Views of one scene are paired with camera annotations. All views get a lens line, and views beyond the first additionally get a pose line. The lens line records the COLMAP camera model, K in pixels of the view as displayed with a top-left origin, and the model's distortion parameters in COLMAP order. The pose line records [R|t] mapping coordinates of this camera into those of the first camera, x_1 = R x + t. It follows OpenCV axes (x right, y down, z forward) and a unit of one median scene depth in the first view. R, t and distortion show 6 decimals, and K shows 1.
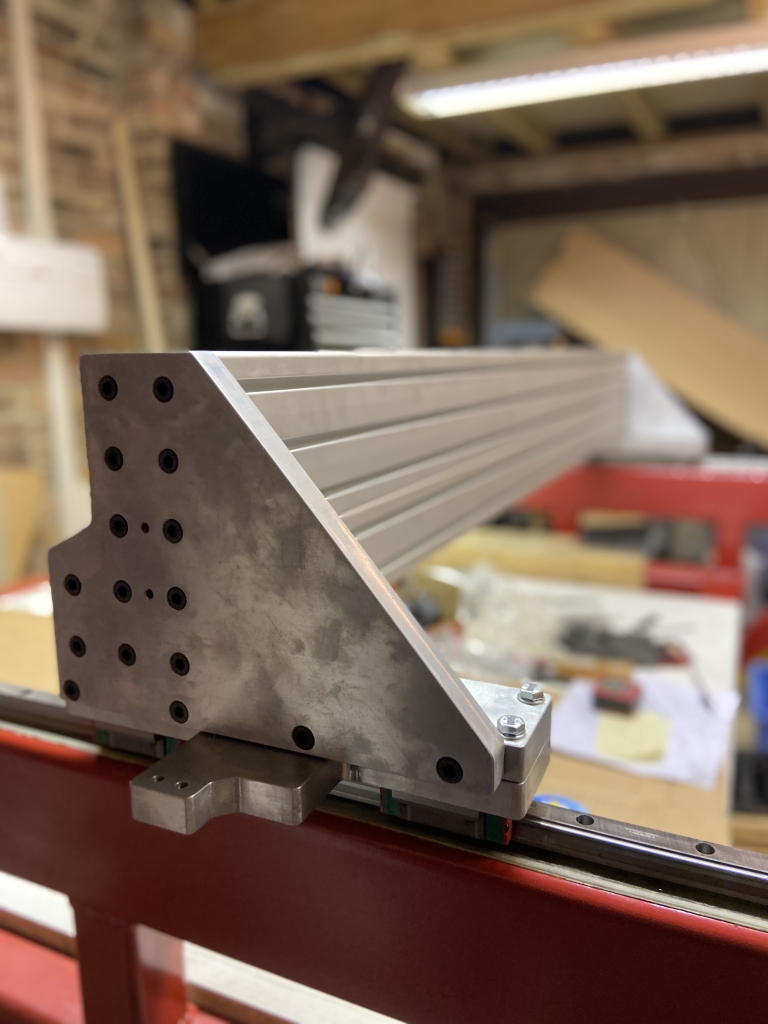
lens RADIAL K [[775.1, 0, 376.9], [0, 775.1, 507.8], [0, 0, 1]] dist [0.094085, -0.122918]
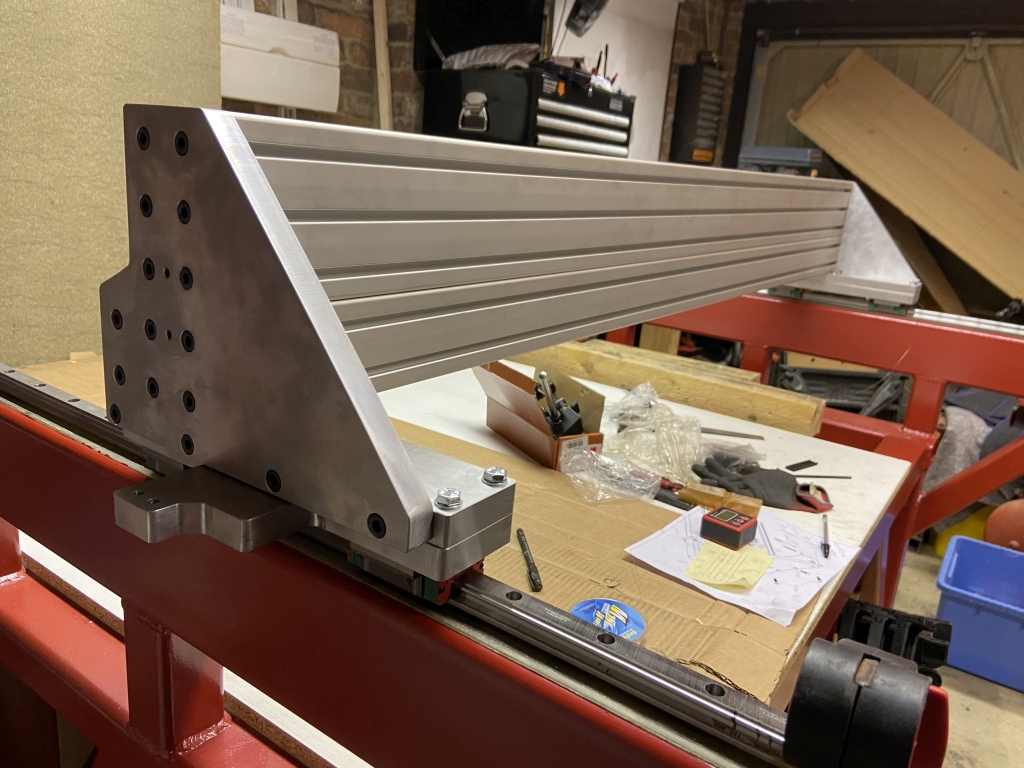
lens RADIAL K [[775.1, 0, 508.5], [0, 775.1, 379.7], [0, 0, 1]] dist [0.094085, -0.122918]
pose [[0.980244, 0.138862, -0.140850, 0.322122], [-0.127876, 0.988201, 0.084302, 0.017984], [0.150894, -0.064625, 0.986435, -0.018736]]
